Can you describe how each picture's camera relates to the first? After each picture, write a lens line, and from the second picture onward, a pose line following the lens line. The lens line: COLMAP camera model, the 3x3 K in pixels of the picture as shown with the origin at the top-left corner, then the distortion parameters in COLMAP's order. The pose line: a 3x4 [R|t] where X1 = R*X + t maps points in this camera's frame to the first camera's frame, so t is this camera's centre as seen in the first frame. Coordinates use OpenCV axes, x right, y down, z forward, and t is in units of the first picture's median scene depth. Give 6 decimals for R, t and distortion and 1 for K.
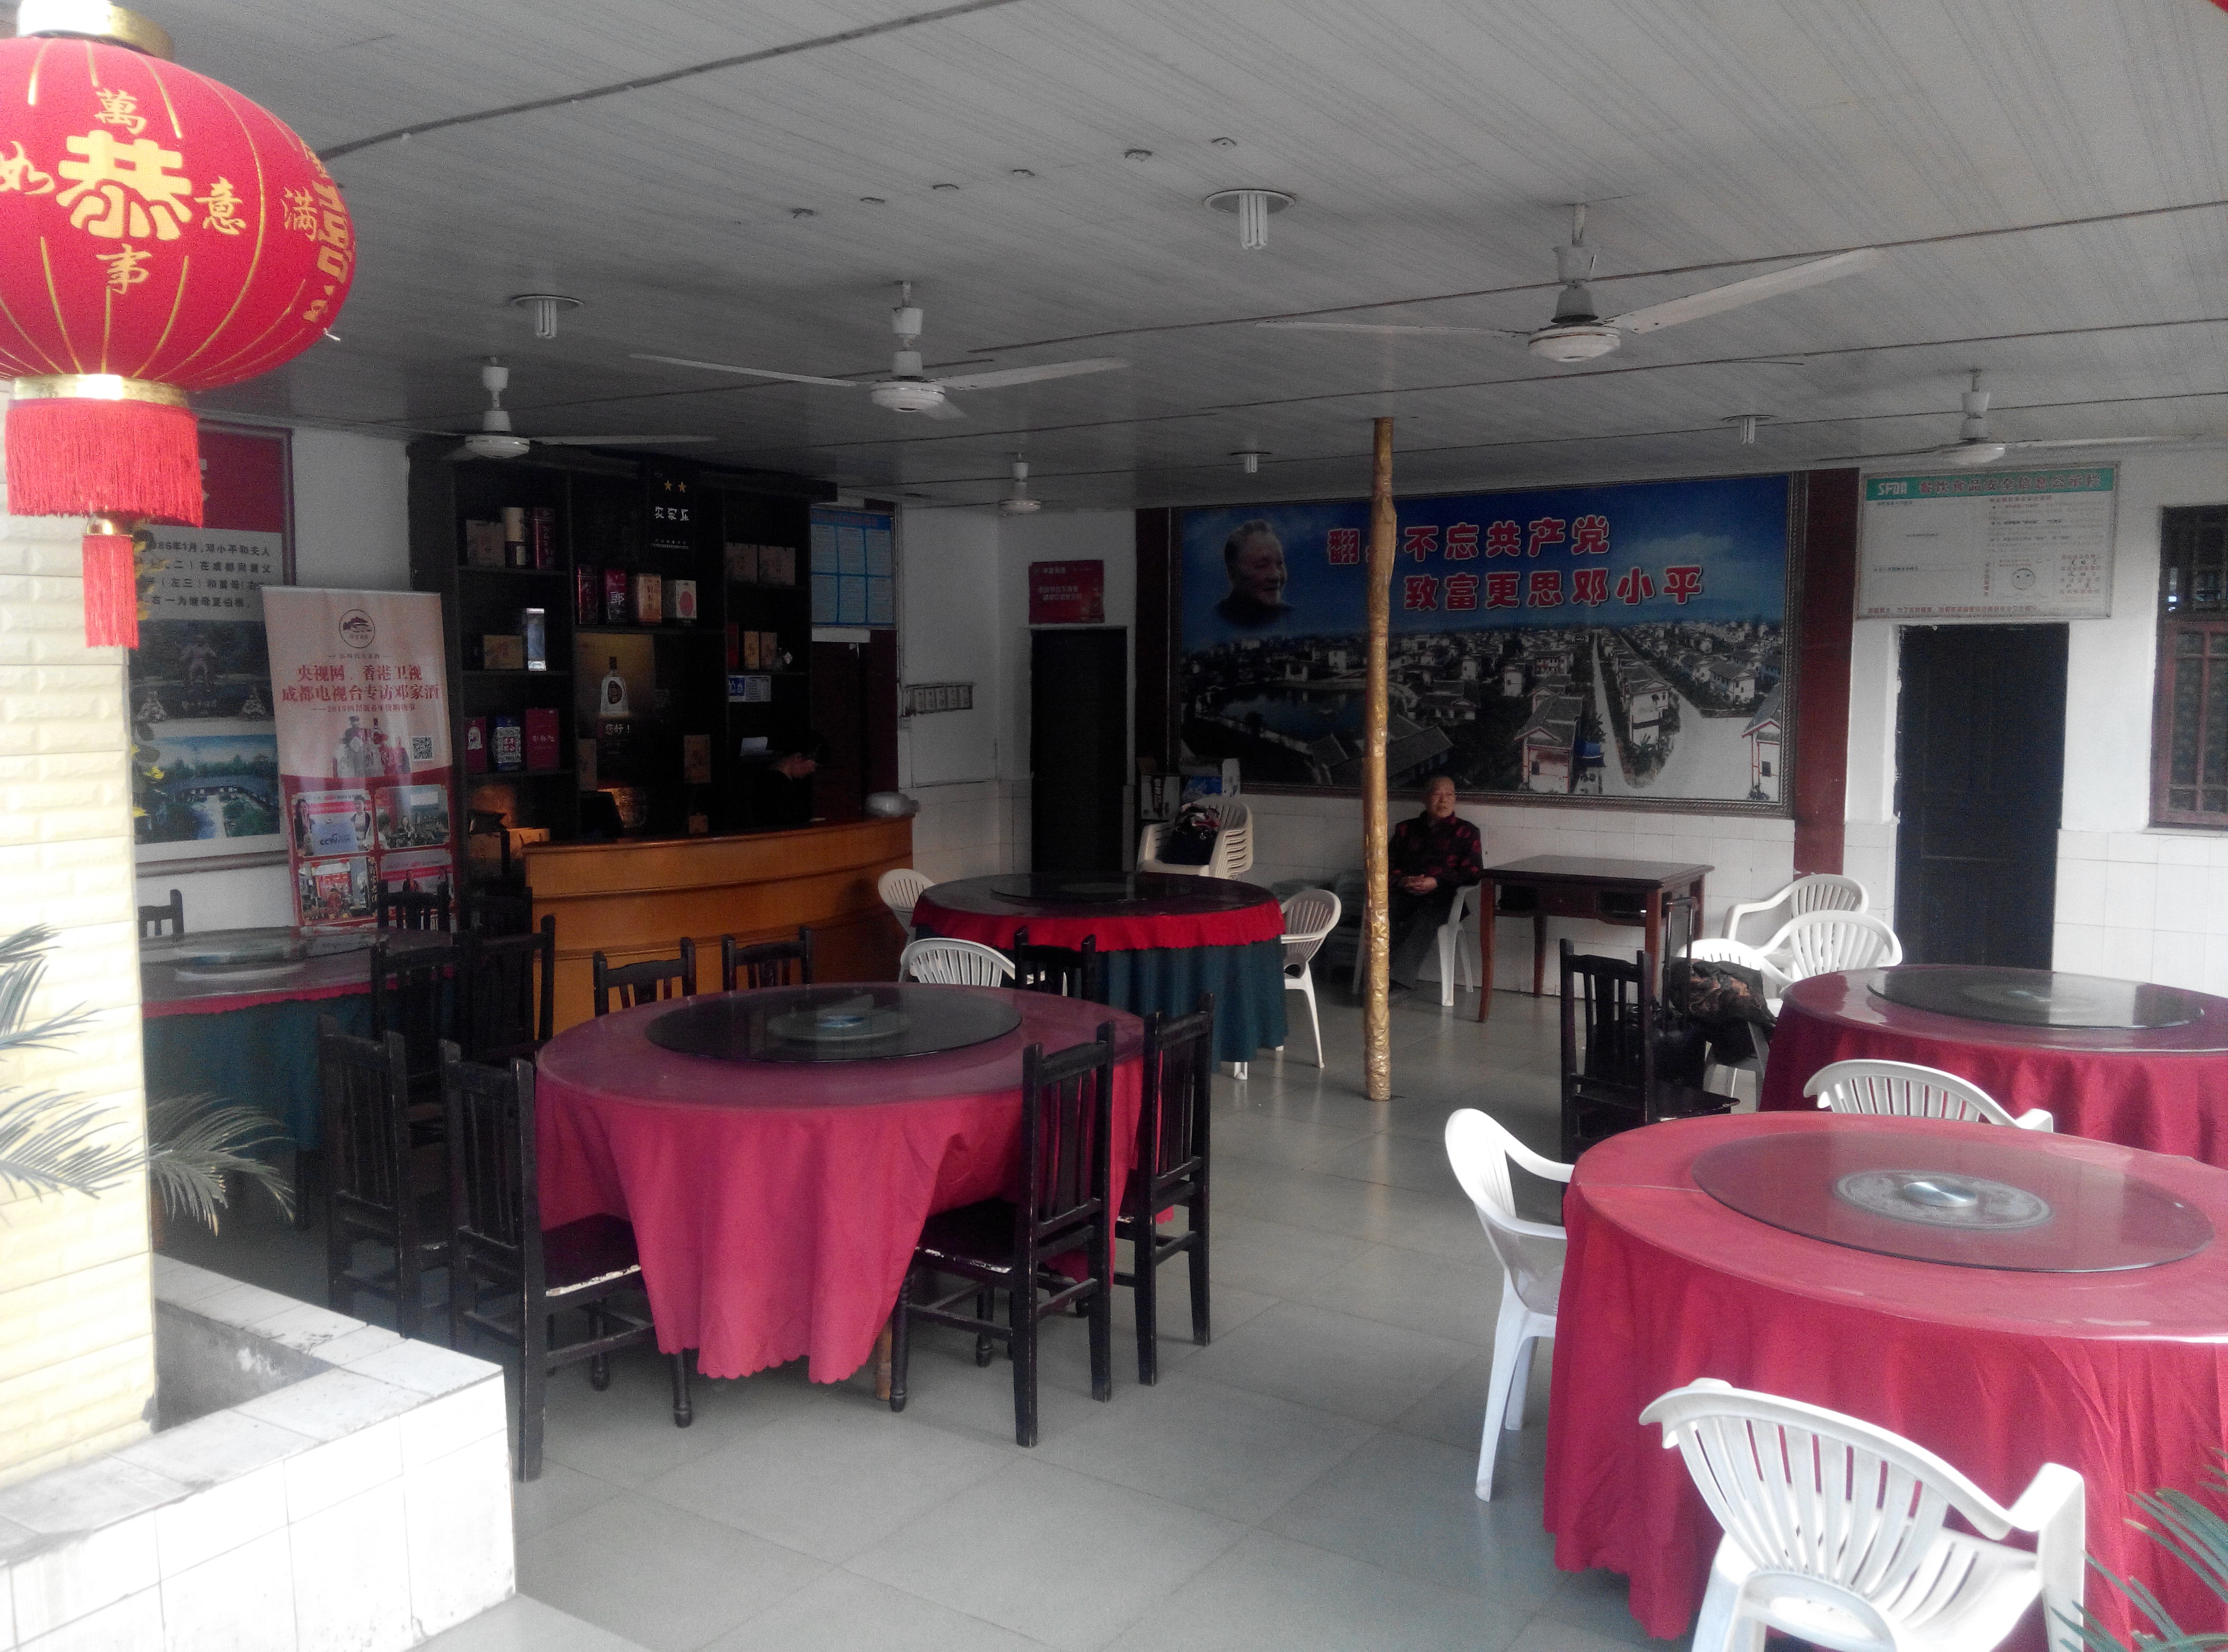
lens RADIAL K [[1820.5, 0, 1120.3], [0, 1820.5, 822.9], [0, 0, 1]] dist [0.057872, -0.092190]
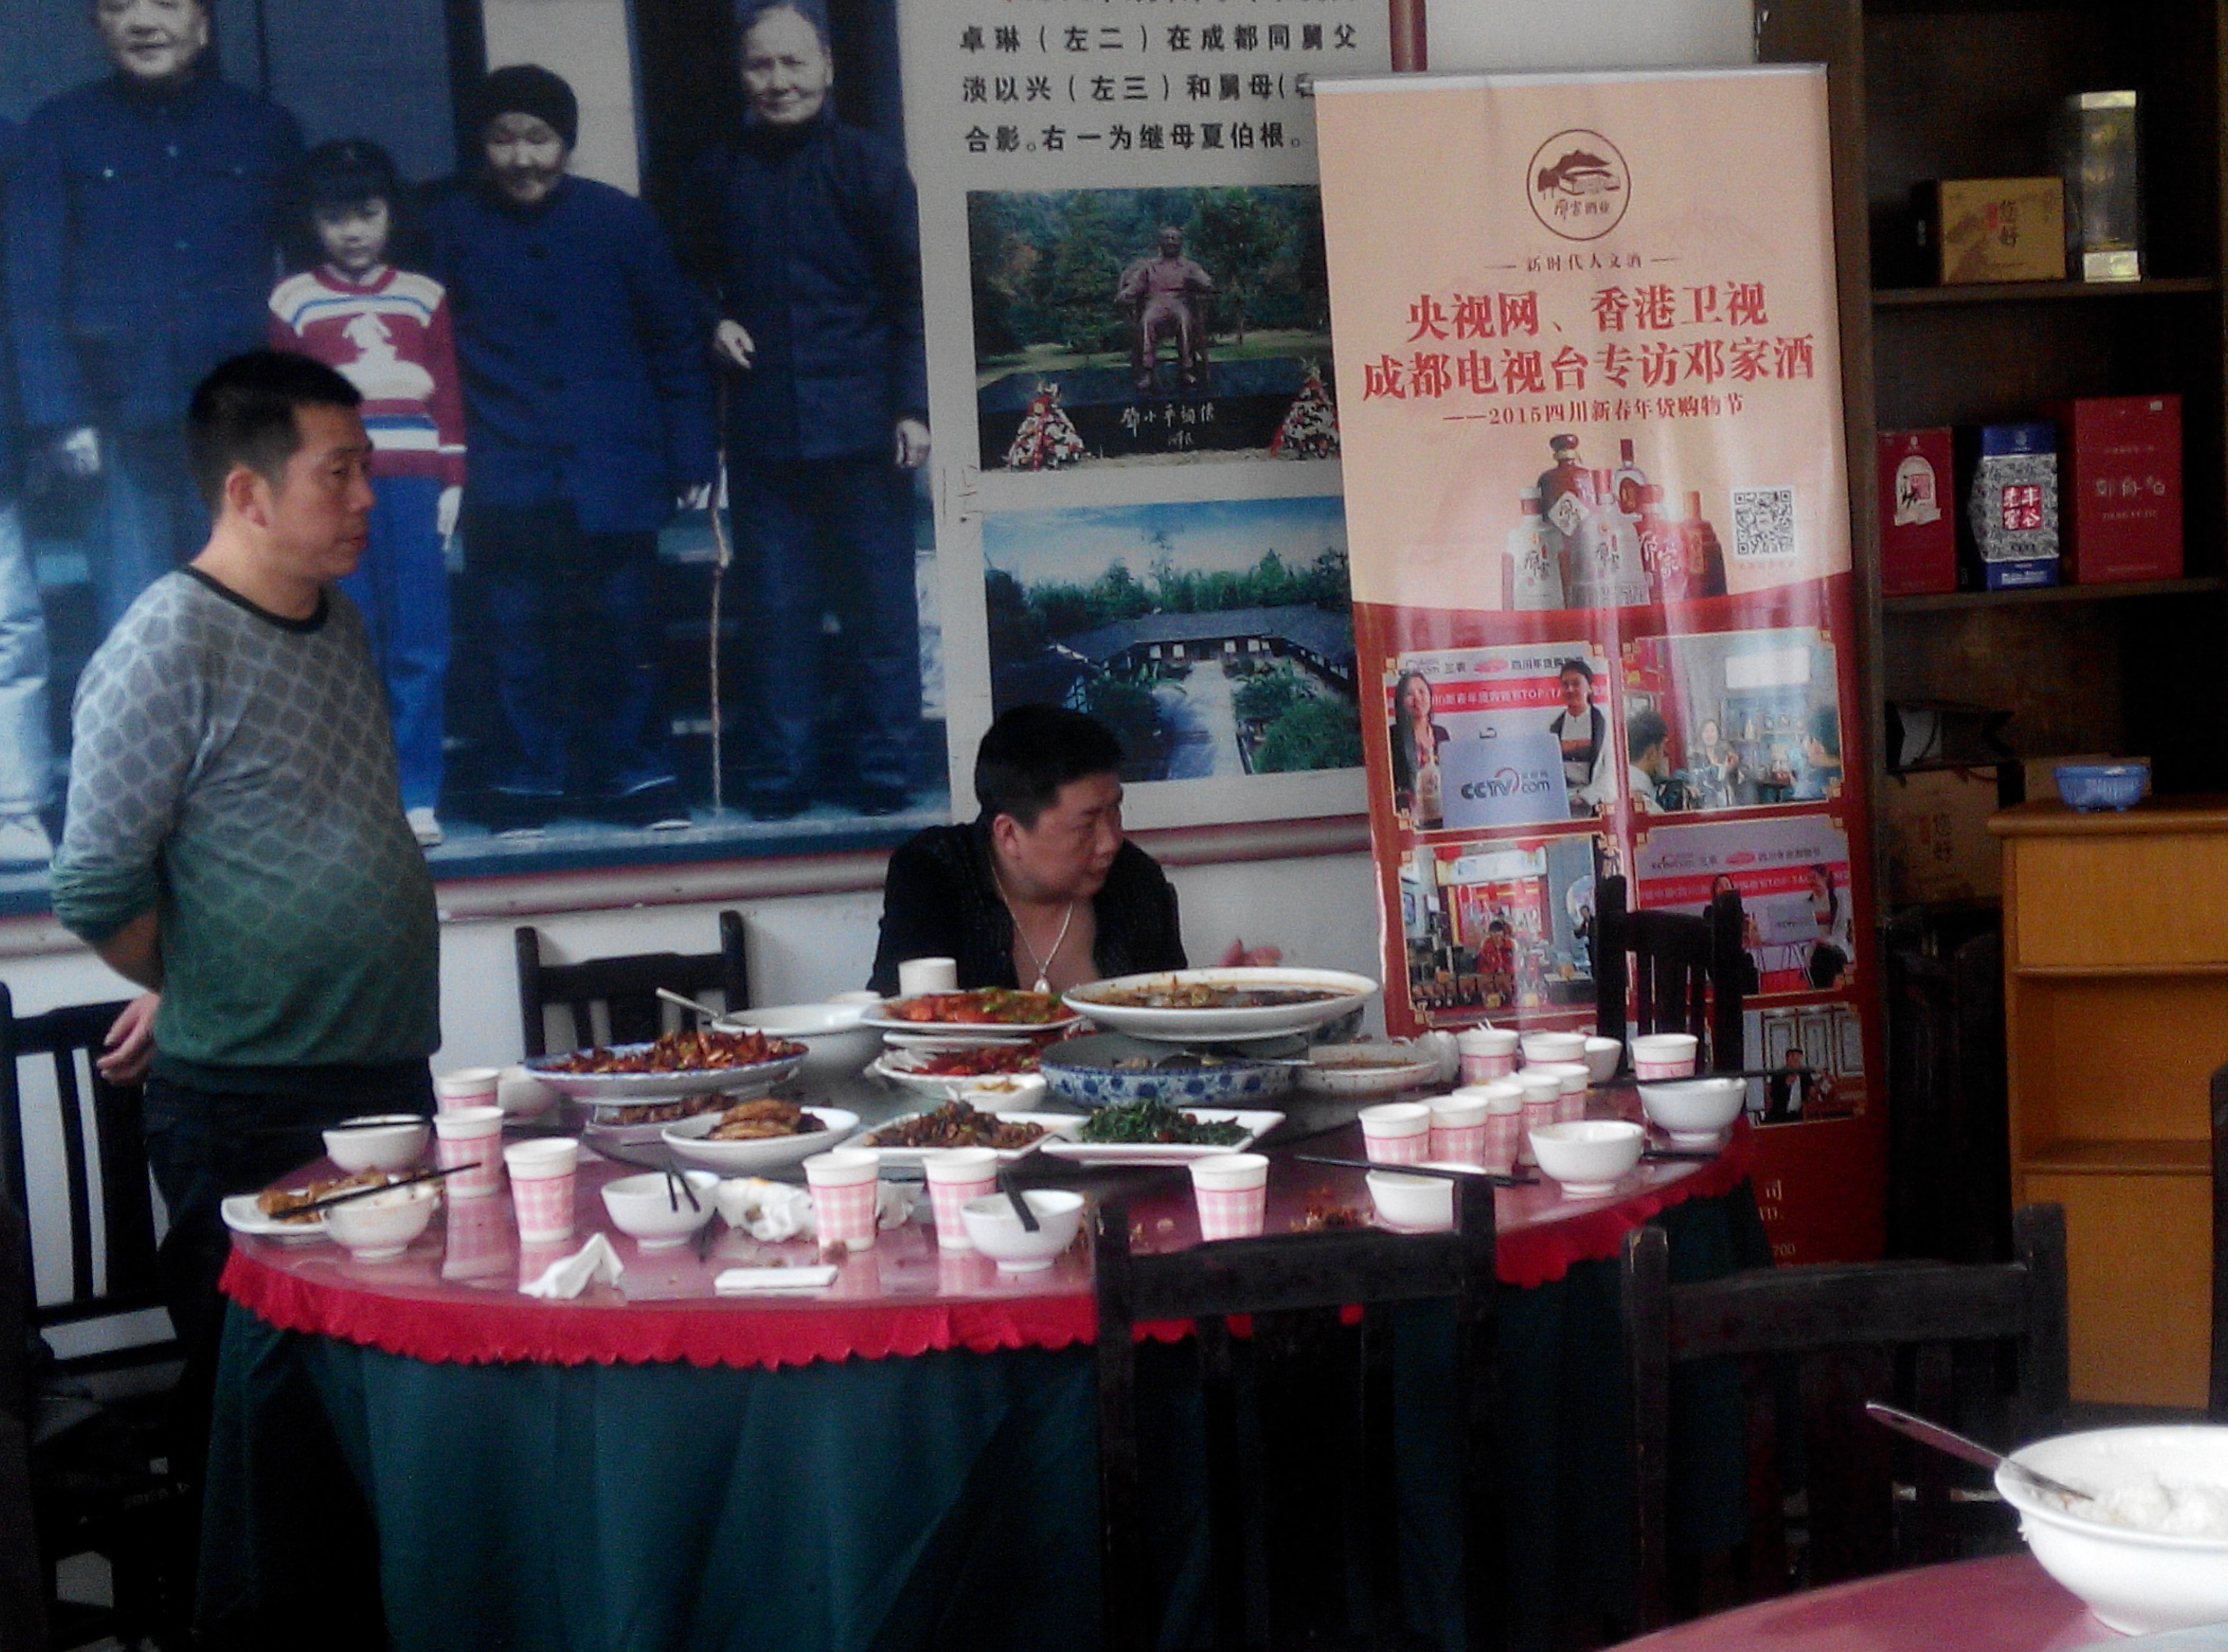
lens RADIAL K [[3560.7, 0, 1110.5], [0, 3560.7, 823.0], [0, 0, 1]] dist [0.063338, 0.000000]
pose [[0.780683, 0.023284, -0.624494, -0.055201], [-0.004710, 0.999496, 0.031378, -0.004703], [0.624910, -0.021555, 0.780399, 0.405697]]
